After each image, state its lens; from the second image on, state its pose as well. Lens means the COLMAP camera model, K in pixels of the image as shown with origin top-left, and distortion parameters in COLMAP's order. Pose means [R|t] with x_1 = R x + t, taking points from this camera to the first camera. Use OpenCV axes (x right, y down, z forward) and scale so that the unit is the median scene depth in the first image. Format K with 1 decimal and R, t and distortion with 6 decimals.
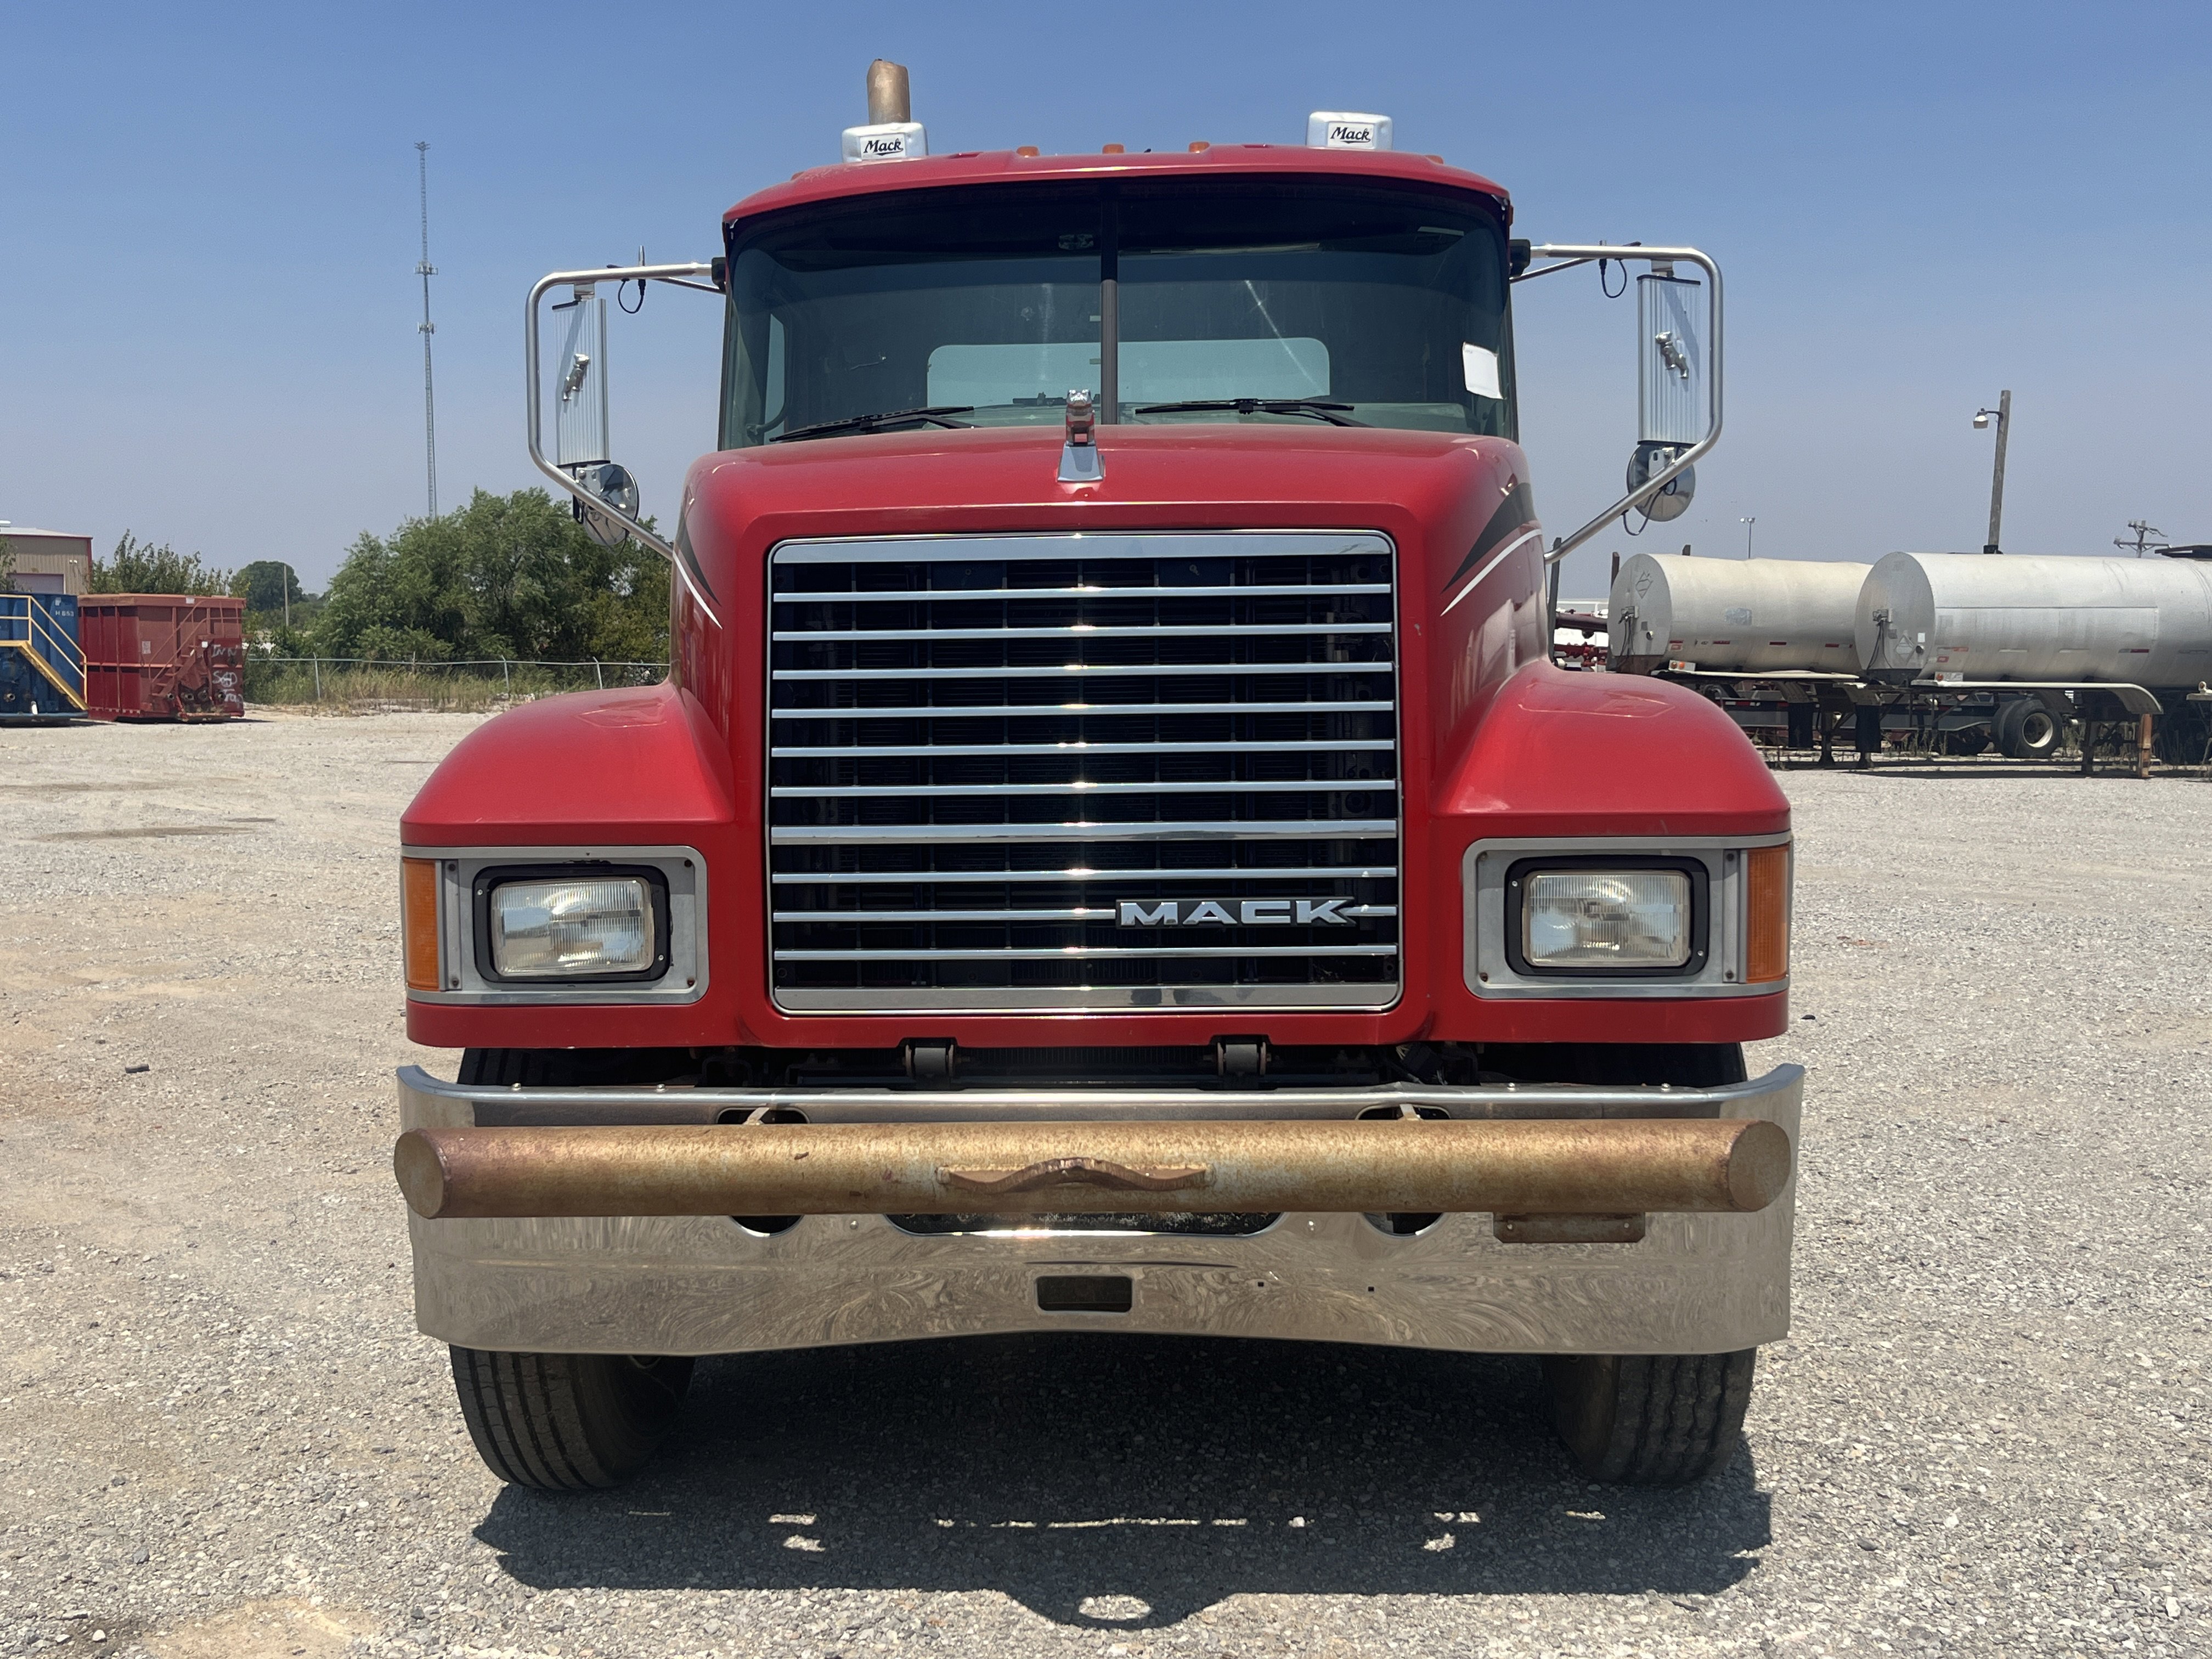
lens RADIAL K [[2103.2, 0, 1108.8], [0, 2103.2, 840.7], [0, 0, 1]] dist [0.030537, -0.022706]
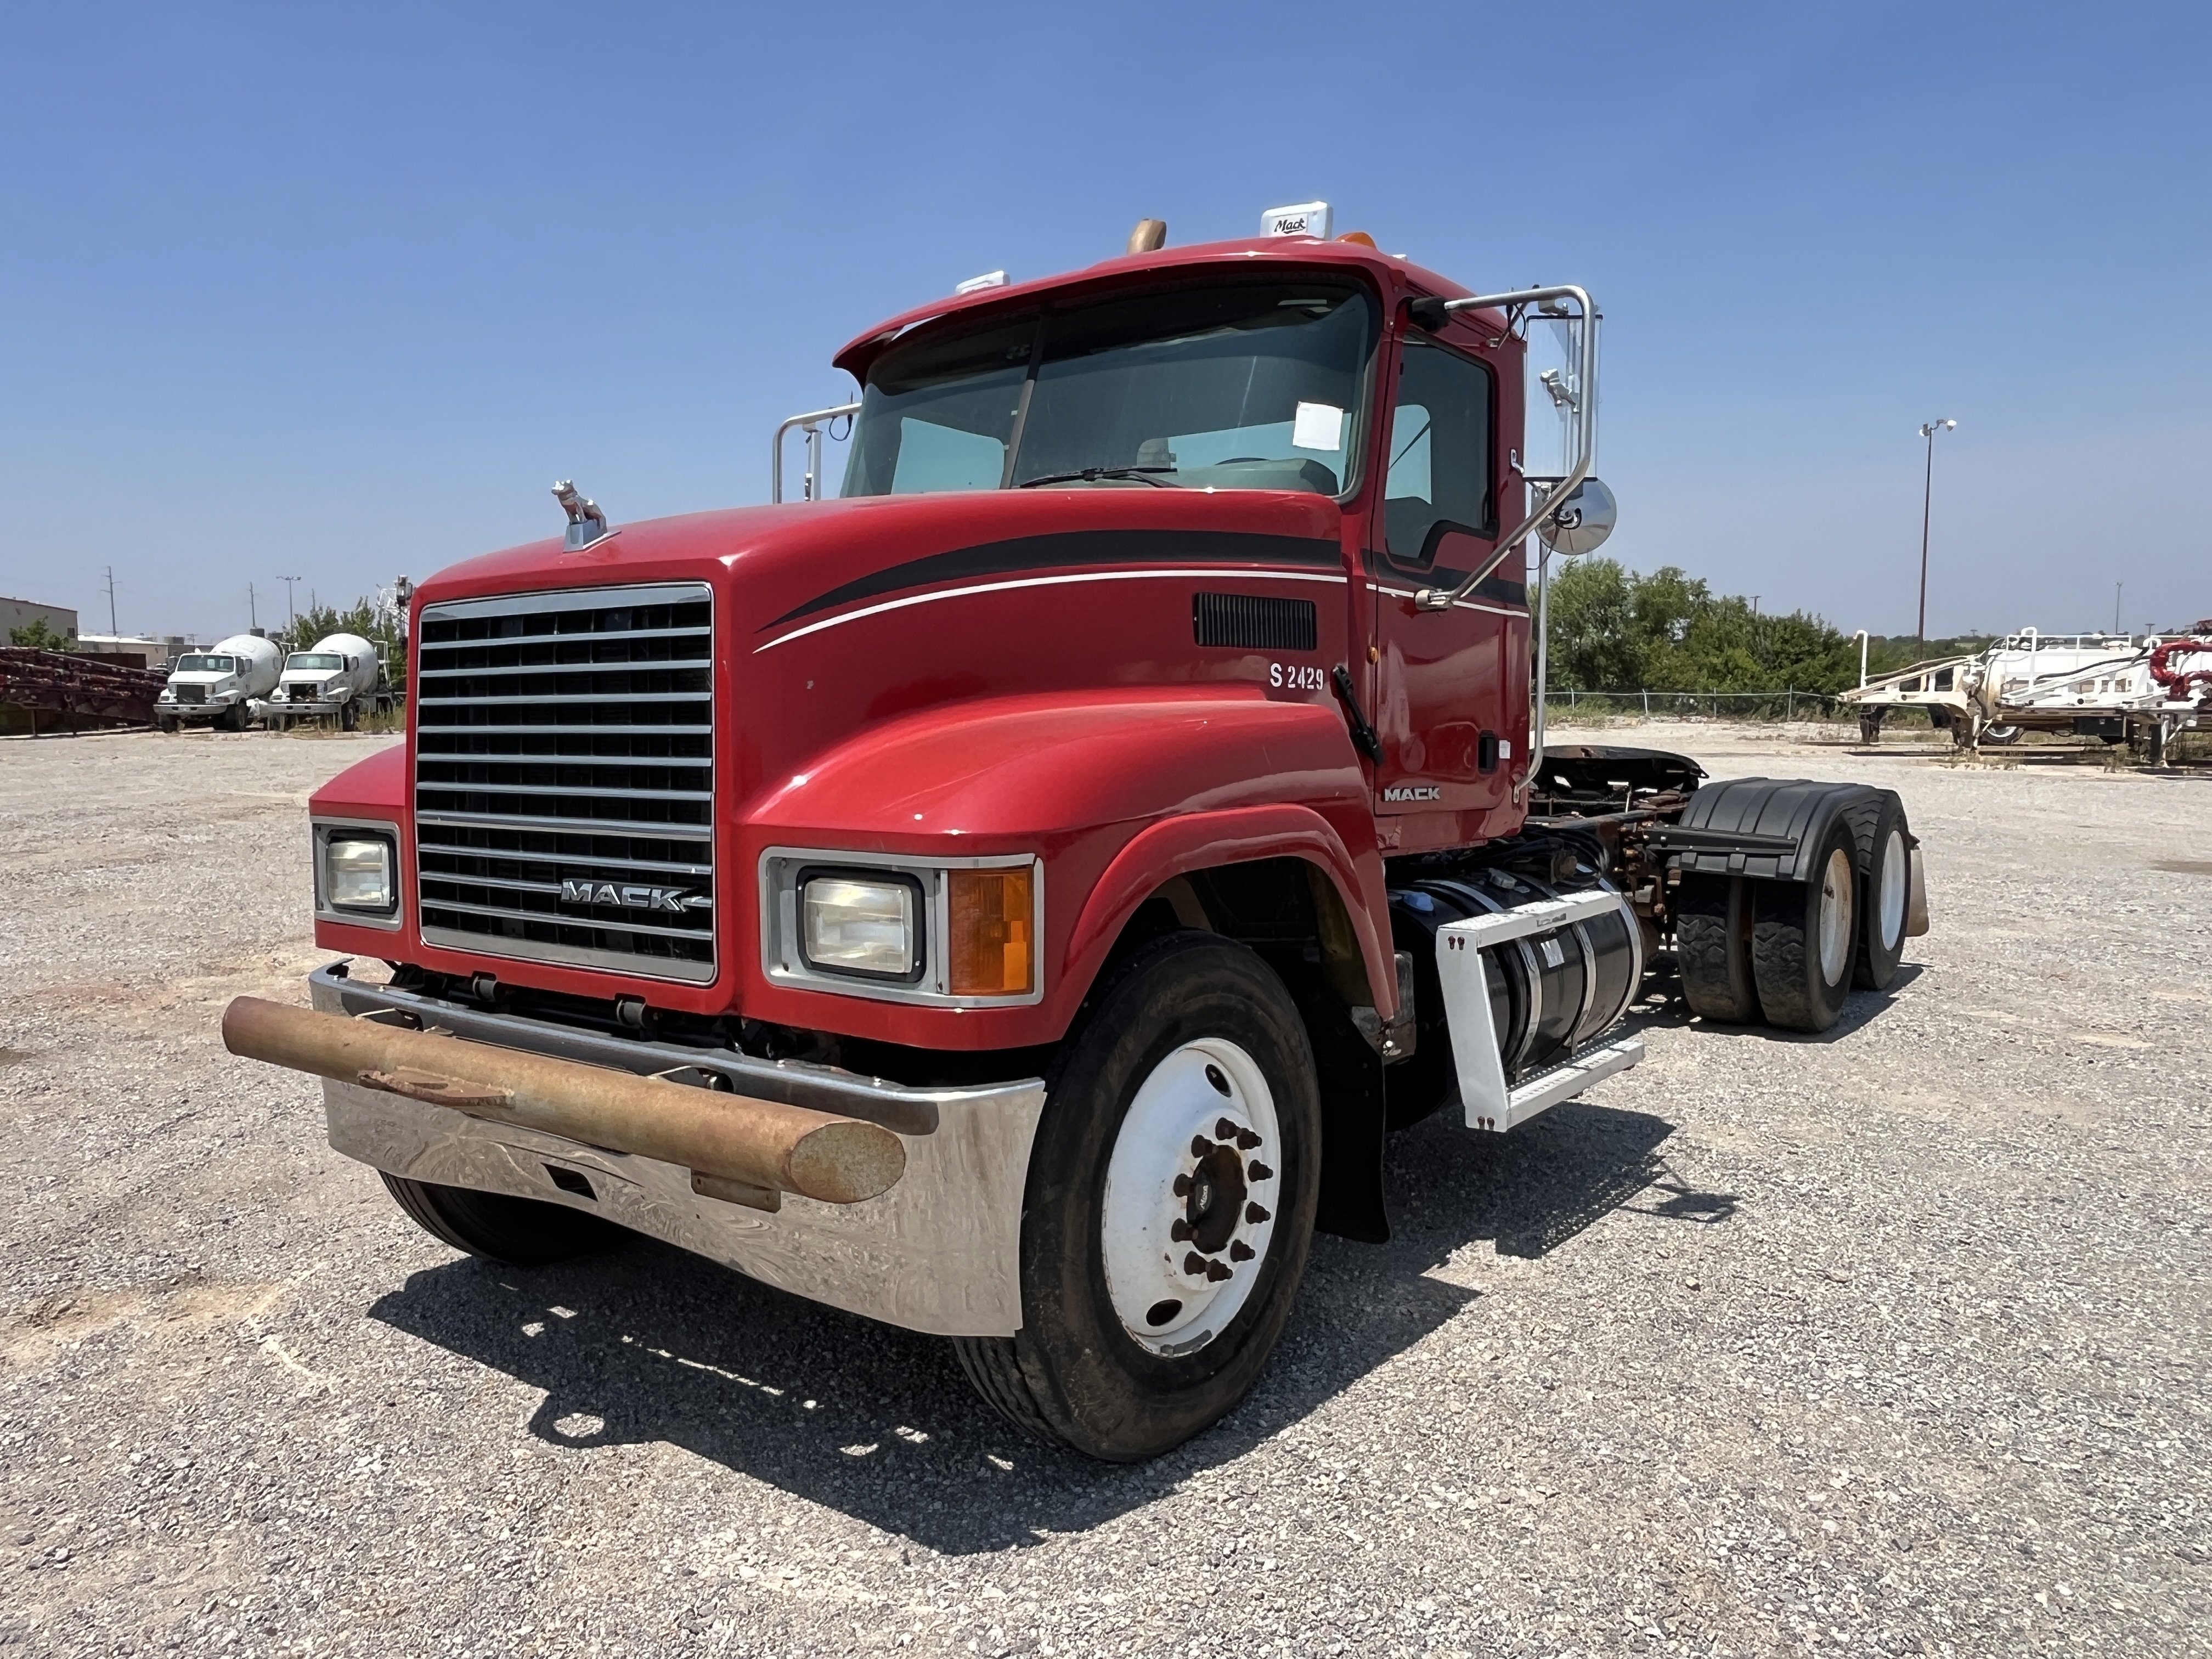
lens RADIAL K [[1573.1, 0, 1107.1], [0, 1573.1, 842.6], [0, 0, 1]] dist [0.002384, 0.001448]
pose [[0.830645, 0.052803, -0.554293, 0.788437], [-0.046952, 0.998590, 0.024766, -0.032139], [0.554819, 0.005454, 0.831953, 0.376632]]
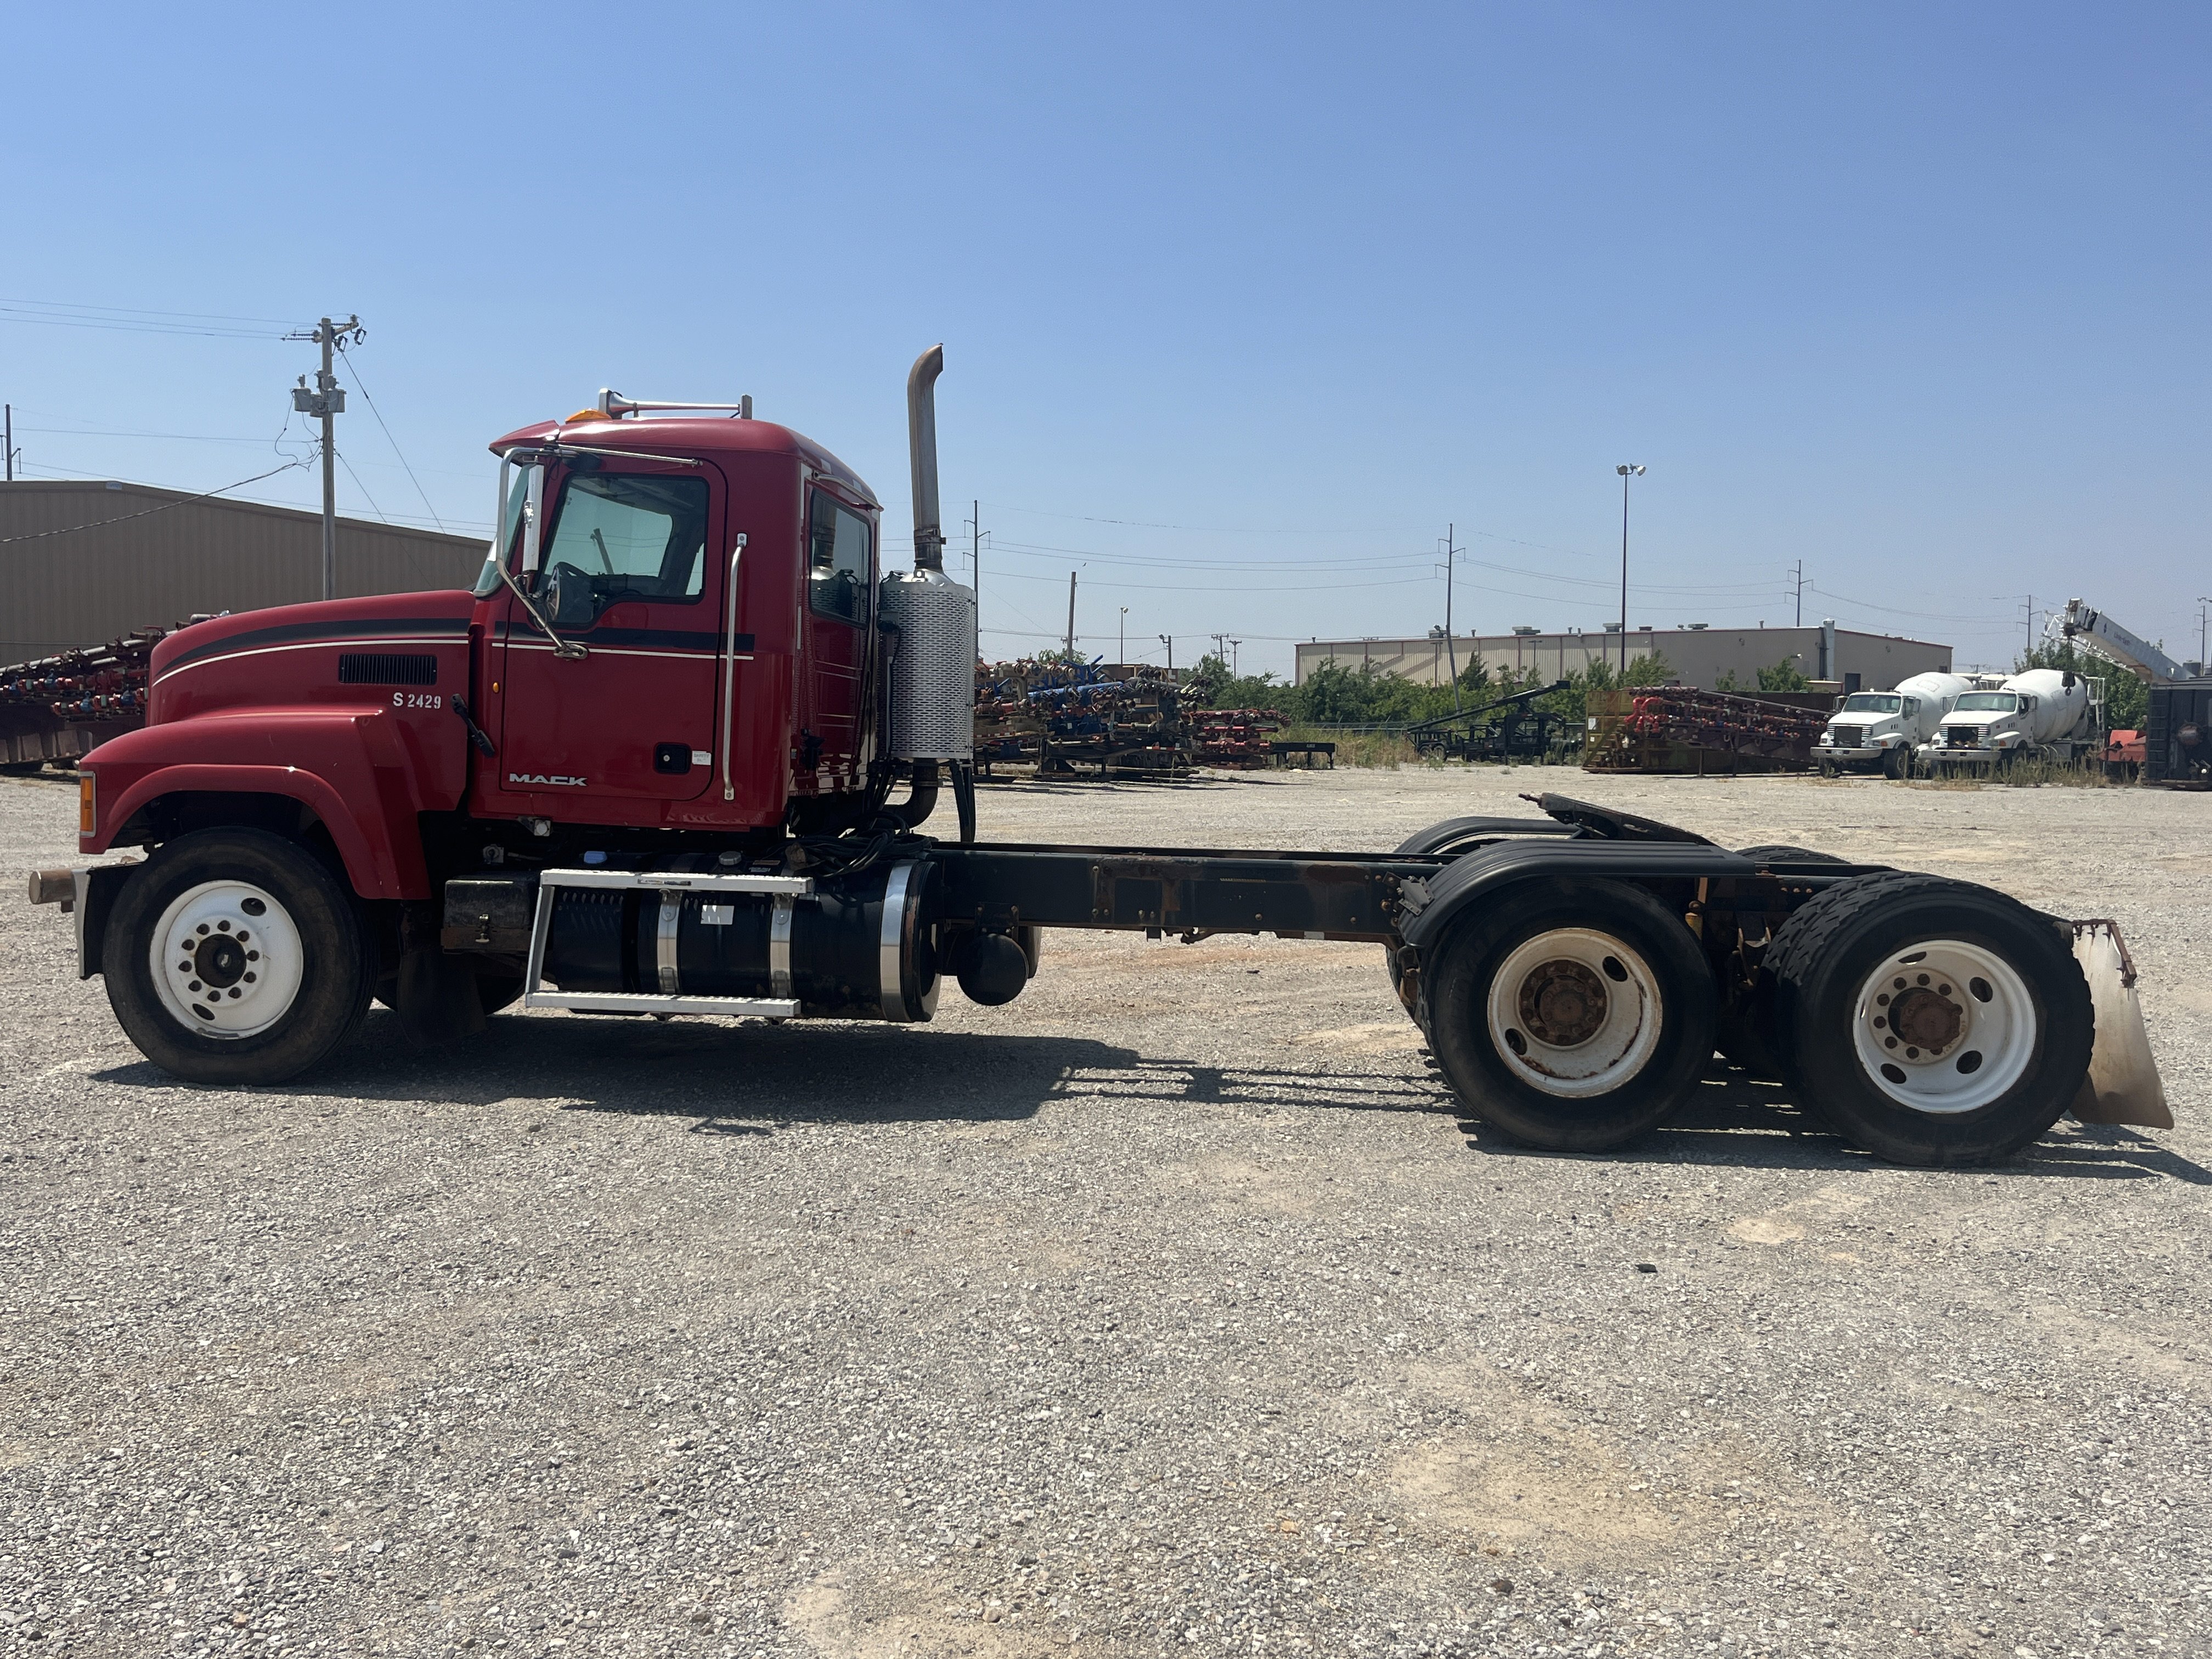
lens RADIAL K [[1913.6, 0, 1106.0], [0, 1913.6, 829.5], [0, 0, 1]] dist [-0.002973, 0.000748]
pose [[-0.019418, 0.055516, -0.998269, 2.656524], [-0.101383, 0.993201, 0.057206, -0.198096], [0.994658, 0.102319, -0.013658, 2.347745]]
